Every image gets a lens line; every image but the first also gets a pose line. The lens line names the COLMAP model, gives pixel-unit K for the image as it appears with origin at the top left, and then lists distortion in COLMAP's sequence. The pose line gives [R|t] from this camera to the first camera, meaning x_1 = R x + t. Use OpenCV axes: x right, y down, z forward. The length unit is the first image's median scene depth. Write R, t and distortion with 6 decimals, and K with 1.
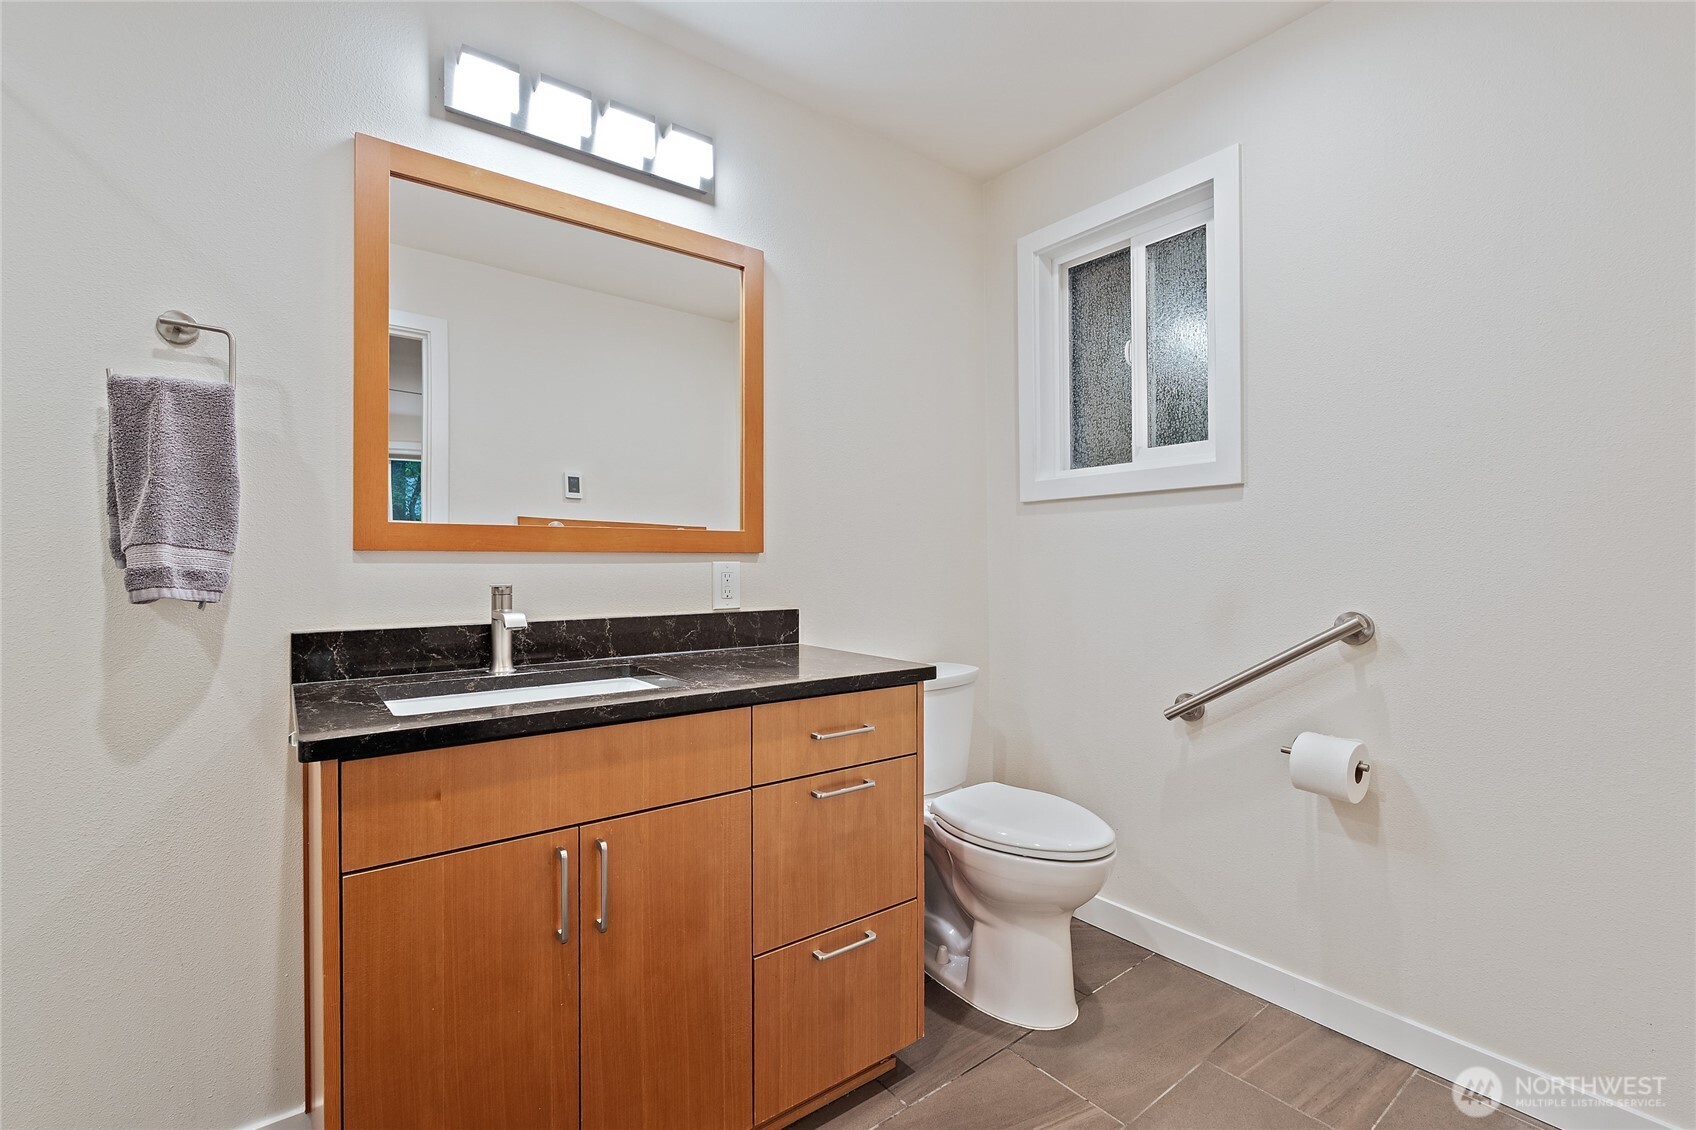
lens RADIAL K [[752.2, 0, 847.2], [0, 752.2, 566.2], [0, 0, 1]] dist [-0.003757, 0.000334]
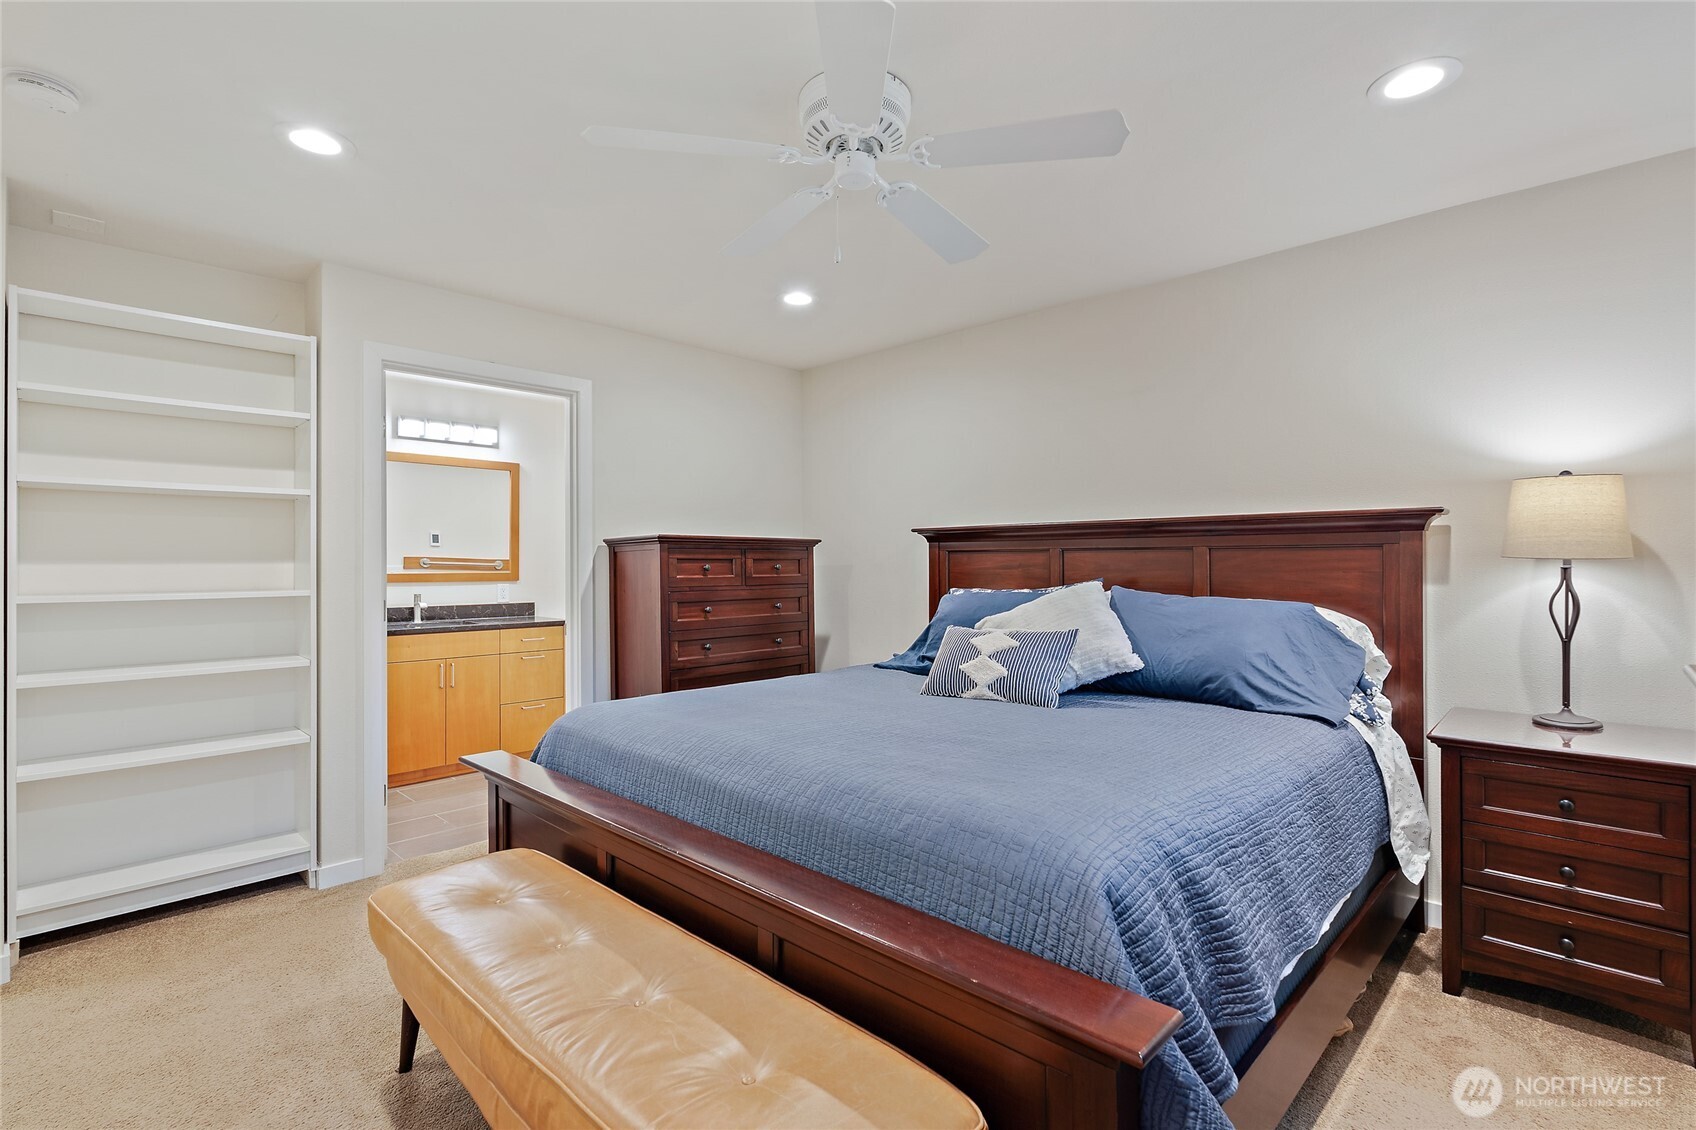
lens RADIAL K [[802.0, 0, 848.2], [0, 802.0, 562.5], [0, 0, 1]] dist [-0.001236, 0.002579]
pose [[0.989175, 0.002425, 0.146720, 0.667080], [-0.000871, 0.999943, -0.010653, -0.057609], [-0.146737, 0.010410, 0.989121, -2.091884]]
